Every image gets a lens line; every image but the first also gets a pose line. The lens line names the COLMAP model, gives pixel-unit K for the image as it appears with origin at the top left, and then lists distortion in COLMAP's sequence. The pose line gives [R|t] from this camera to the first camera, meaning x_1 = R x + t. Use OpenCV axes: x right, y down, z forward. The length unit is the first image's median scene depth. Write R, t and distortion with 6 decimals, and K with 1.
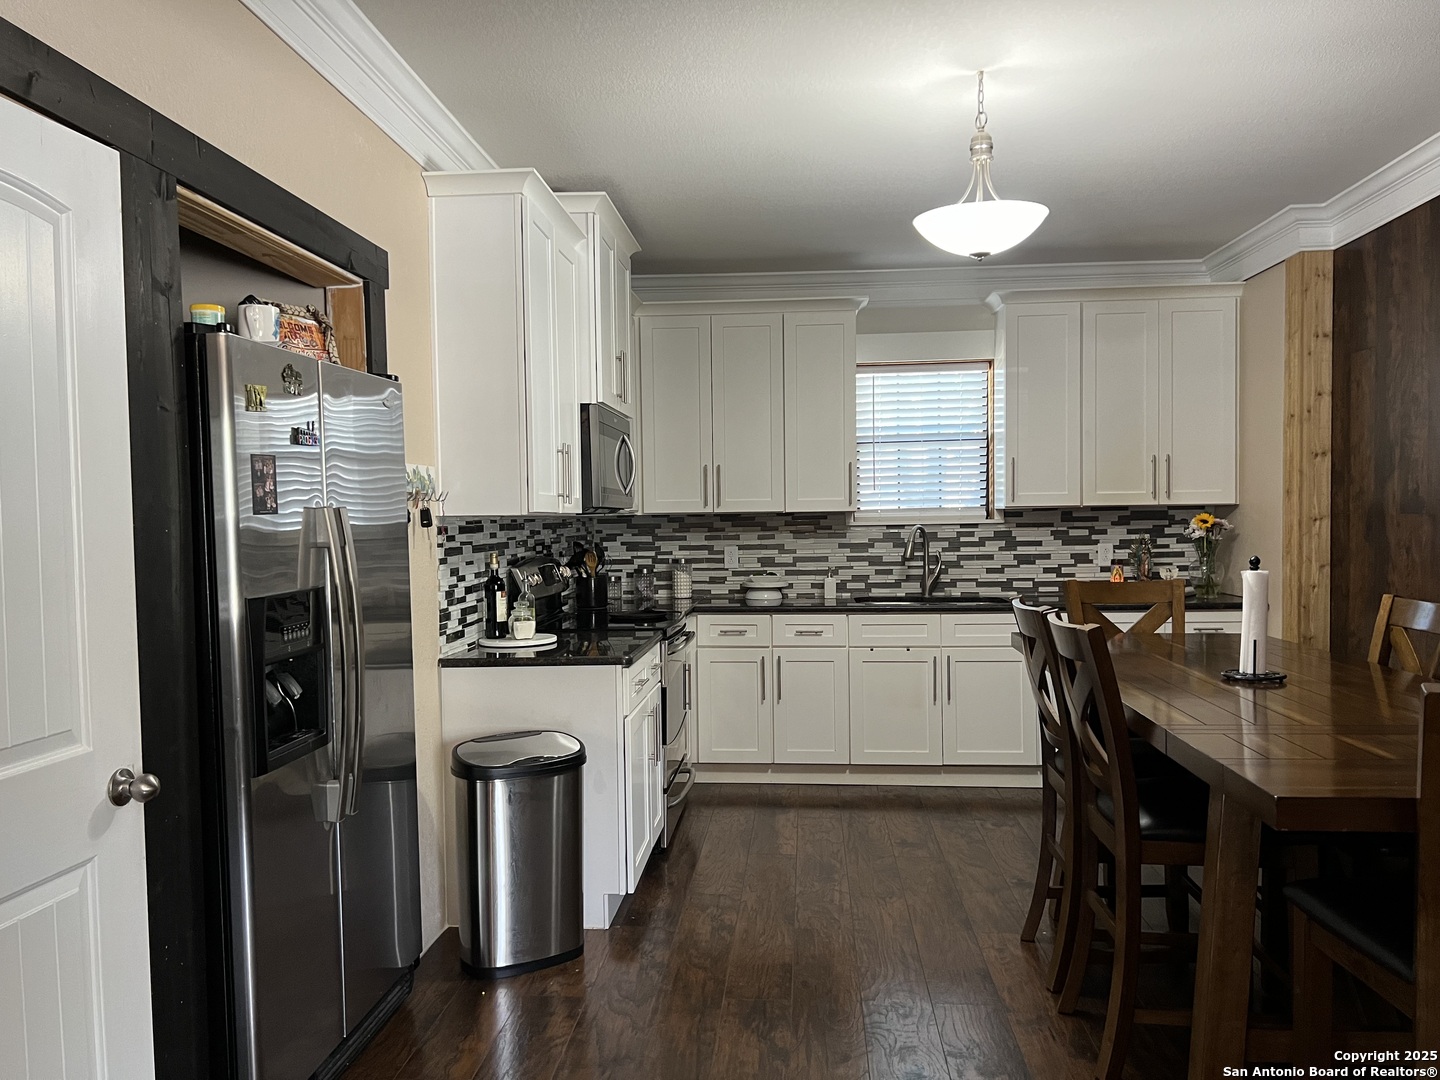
lens RADIAL K [[1081.6, 0, 720.0], [0, 1081.6, 540.0], [0, 0, 1]] dist [0.008845, 0.001624]
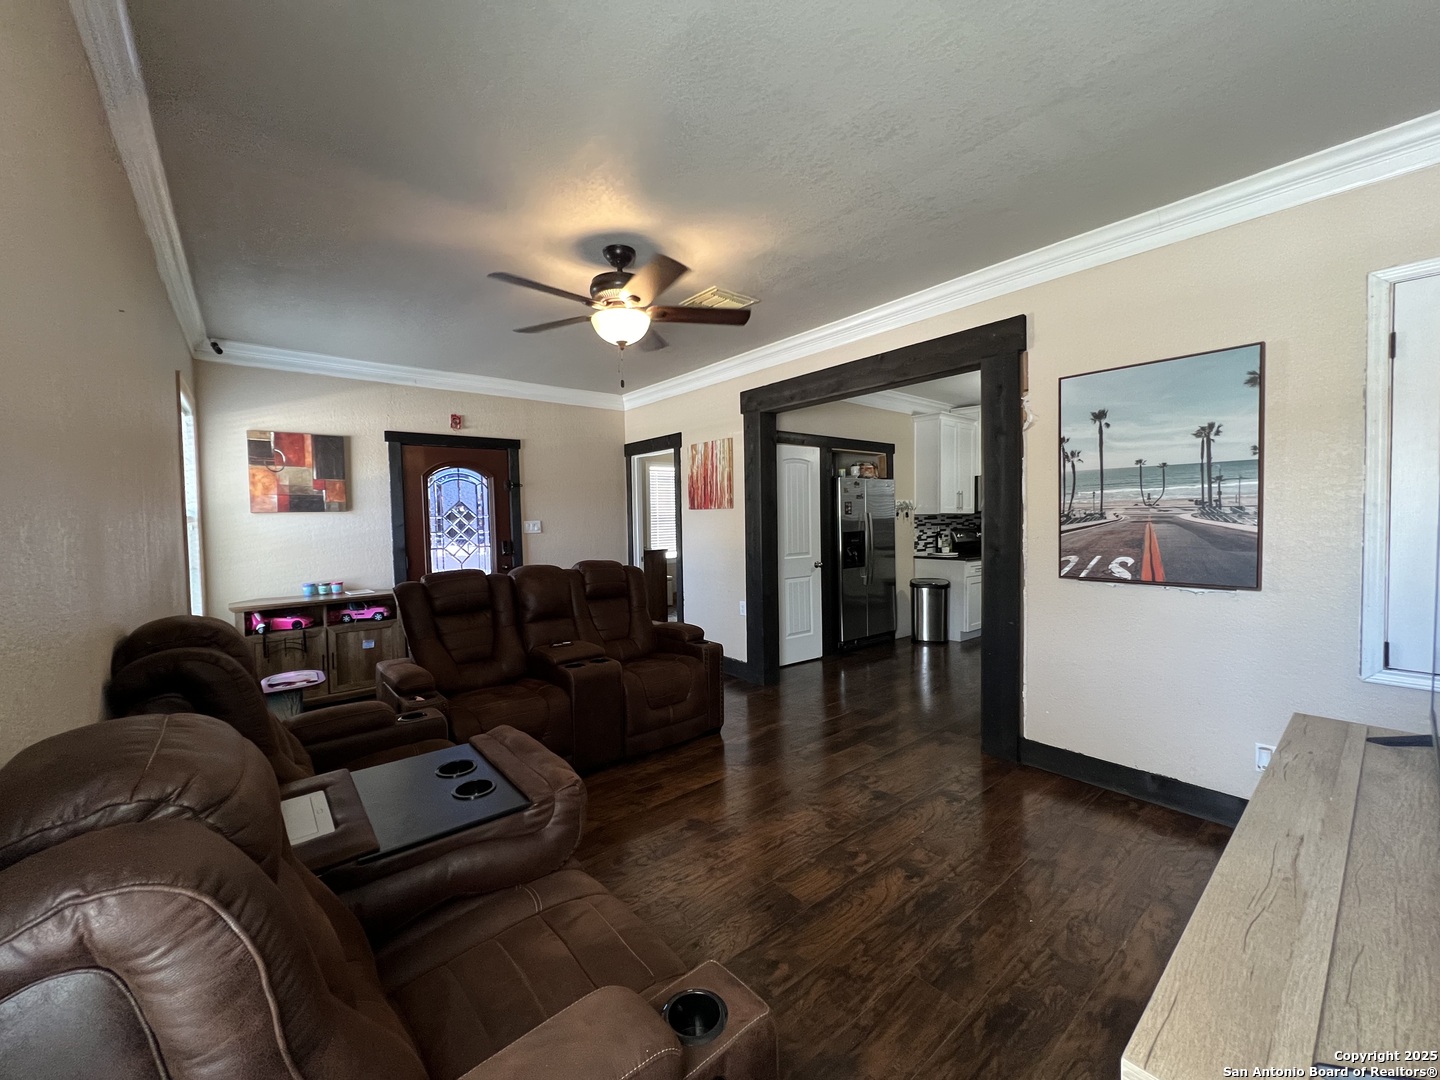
lens RADIAL K [[575.5, 0, 720.0], [0, 575.5, 540.0], [0, 0, 1]] dist [0.000036, -0.000002]
pose [[0.698638, 0.038050, -0.714463, 0.618805], [-0.016925, 0.999184, 0.036663, 0.002574], [0.715275, -0.013522, 0.698712, -0.724592]]
